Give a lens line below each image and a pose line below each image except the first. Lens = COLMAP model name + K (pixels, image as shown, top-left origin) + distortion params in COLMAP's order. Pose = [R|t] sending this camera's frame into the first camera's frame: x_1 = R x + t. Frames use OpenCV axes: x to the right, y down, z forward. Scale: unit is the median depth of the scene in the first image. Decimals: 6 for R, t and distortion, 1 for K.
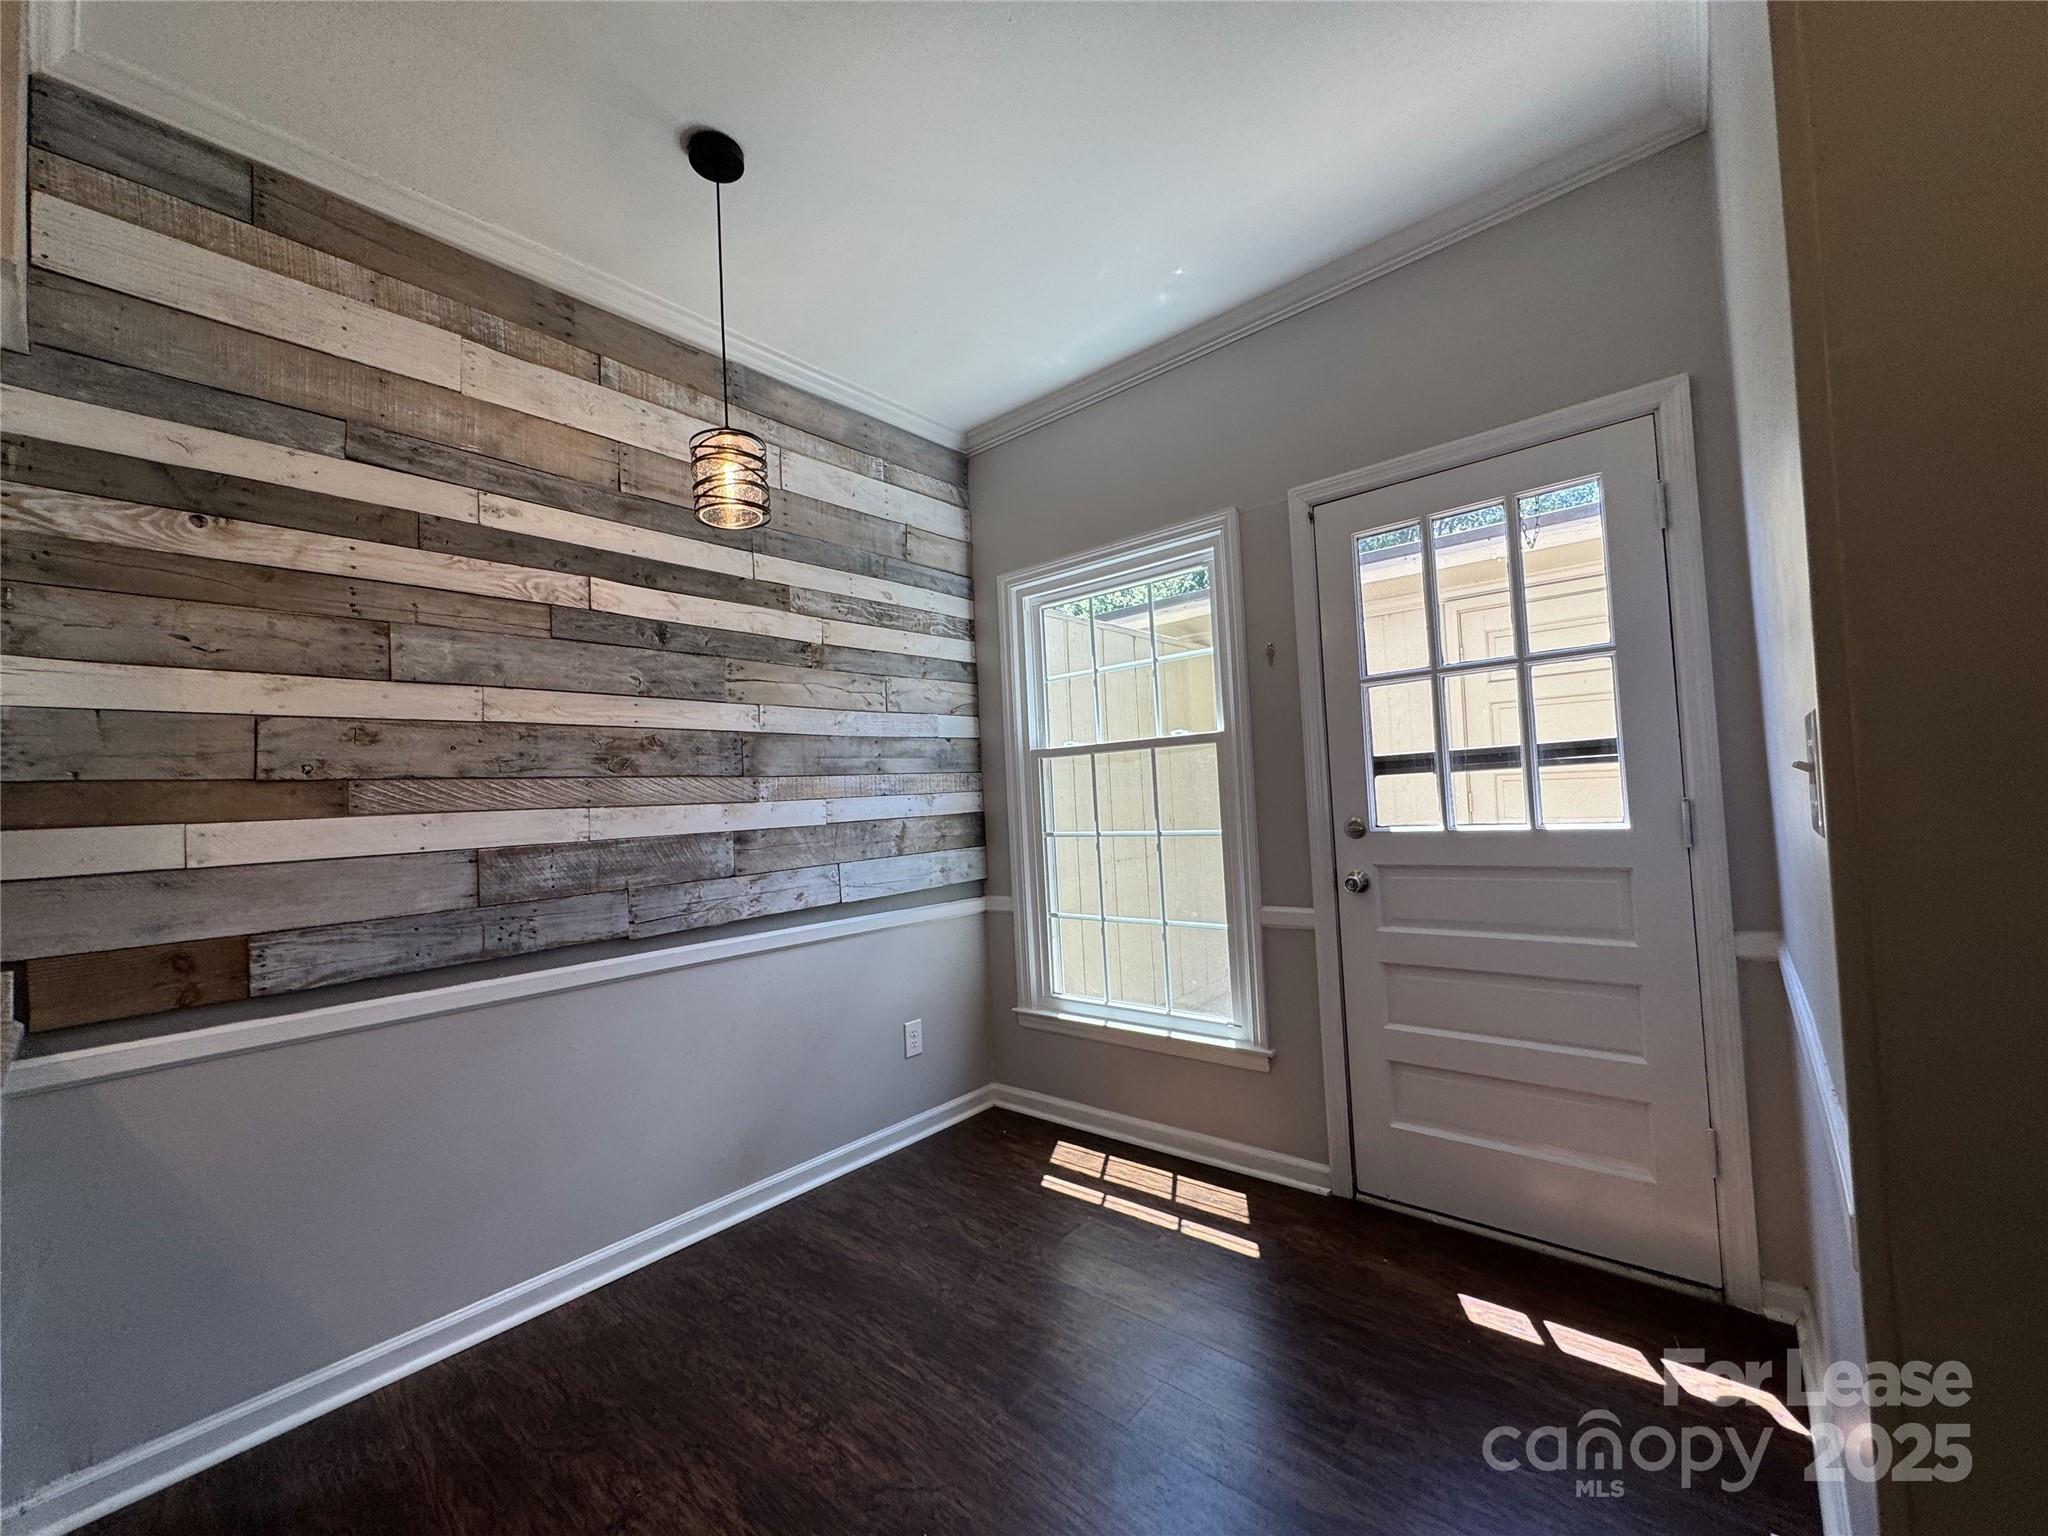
lens RADIAL K [[816.4, 0, 1028.4], [0, 816.4, 768.4], [0, 0, 1]] dist [-0.002522, 0.000019]
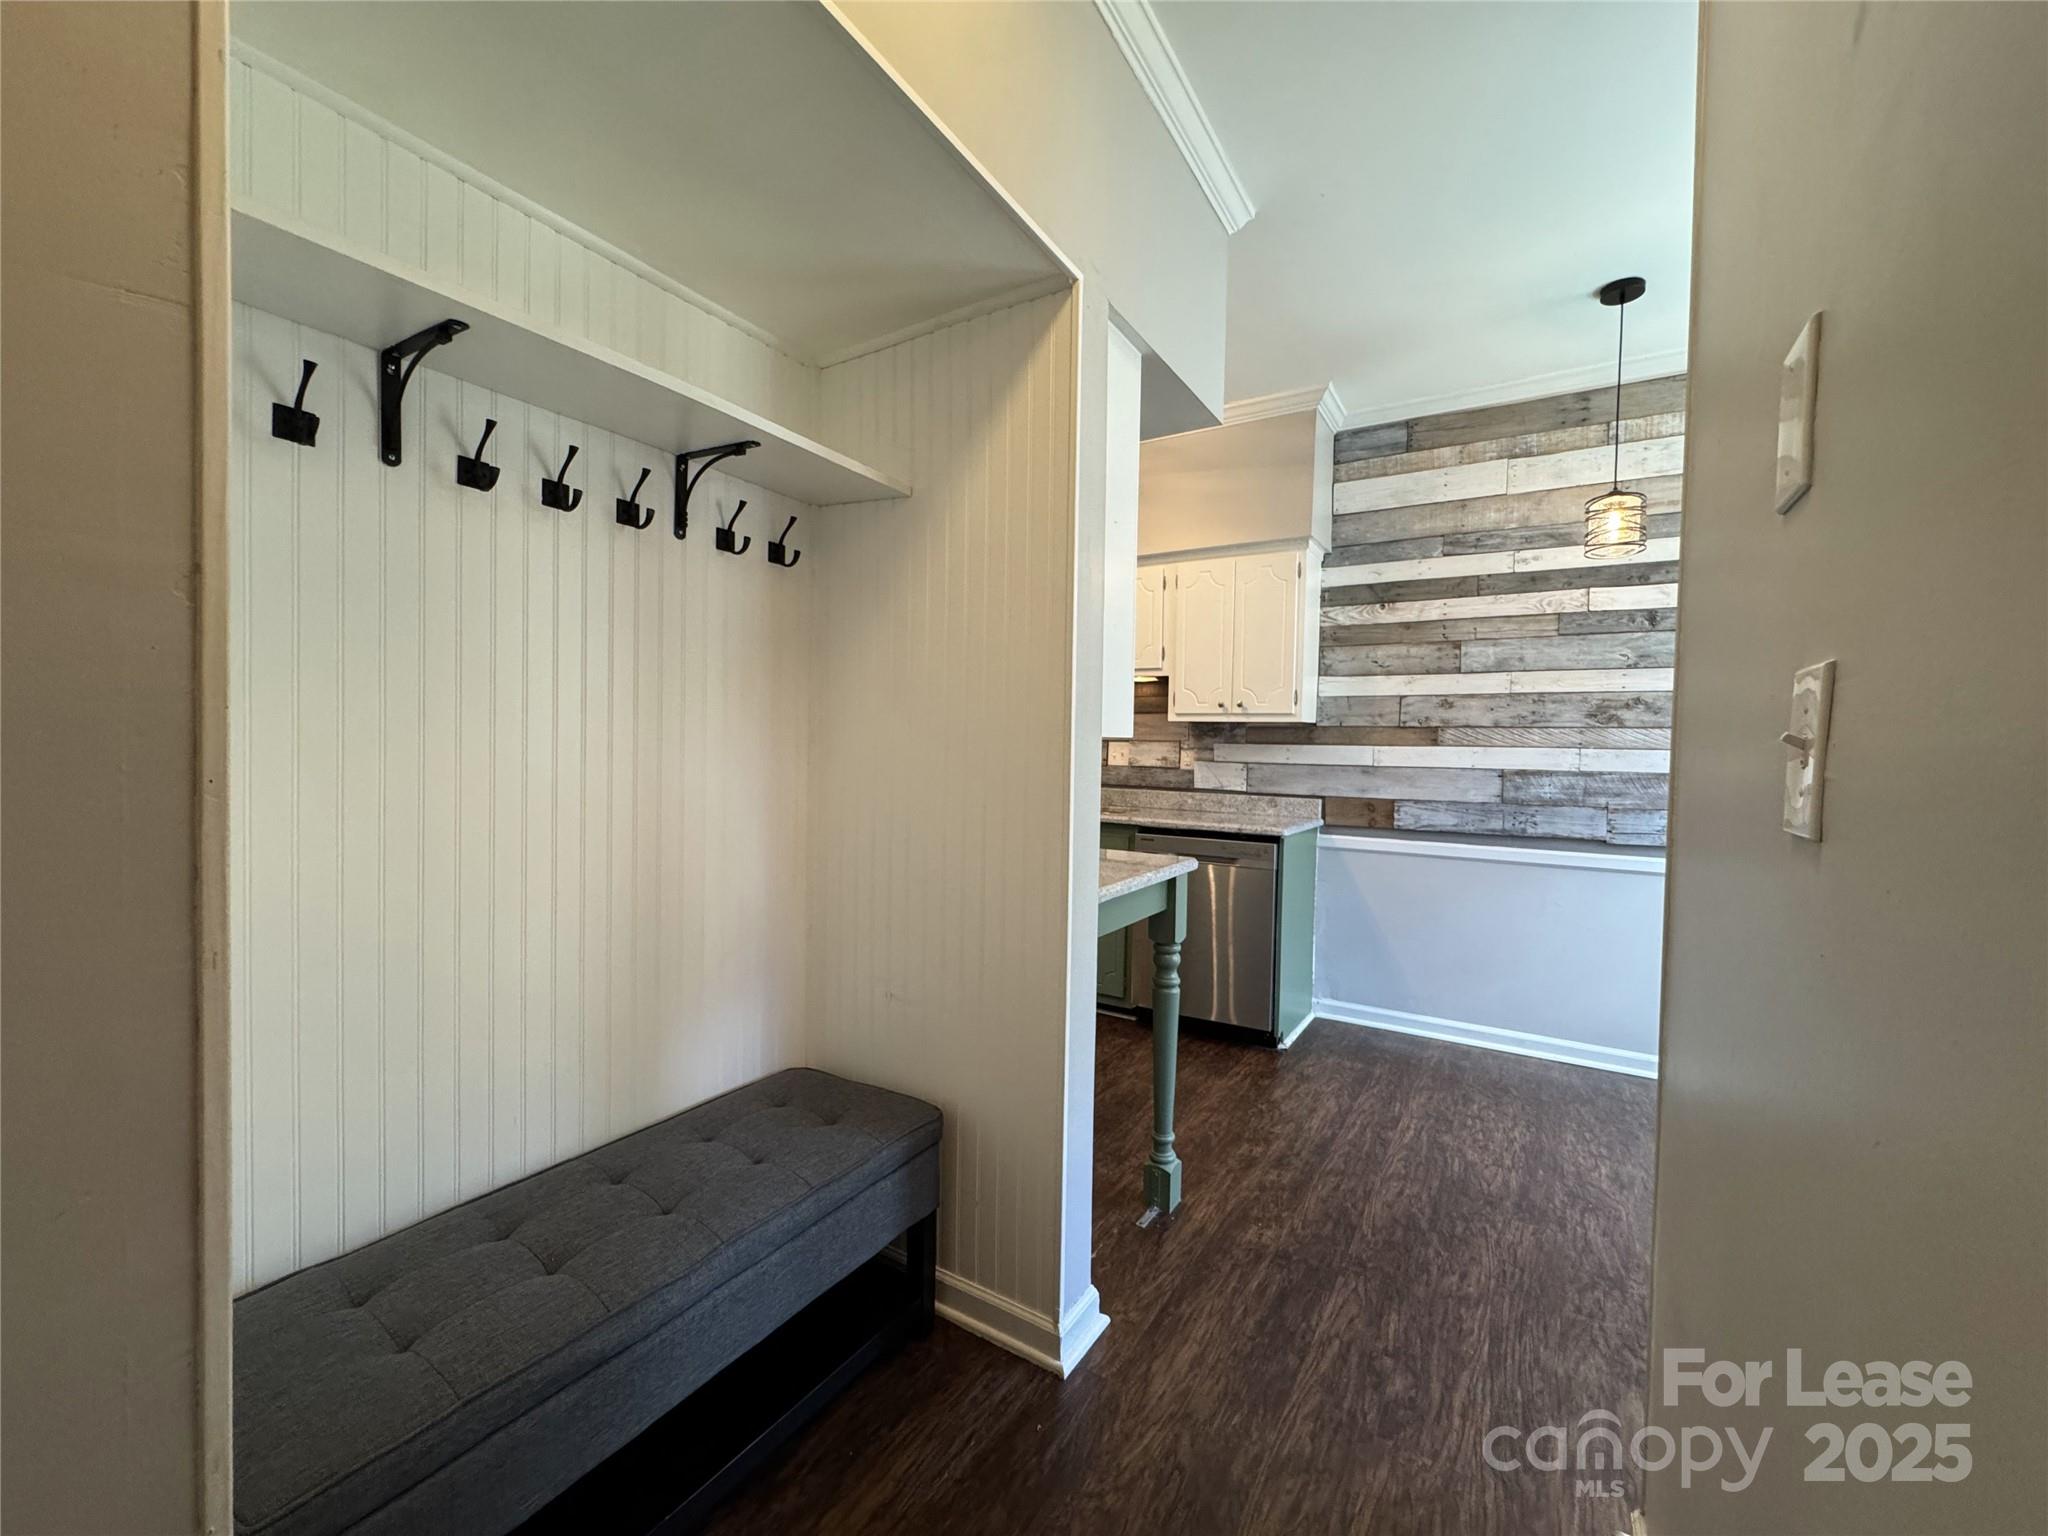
lens RADIAL K [[816.4, 0, 1025.3], [0, 816.4, 768.1], [0, 0, 1]] dist [-0.002522, 0.000019]
pose [[0.154042, 0.079737, -0.984842, 0.858116], [0.012908, 0.996491, 0.082699, -0.057569], [0.987980, -0.025452, 0.152472, -0.241319]]
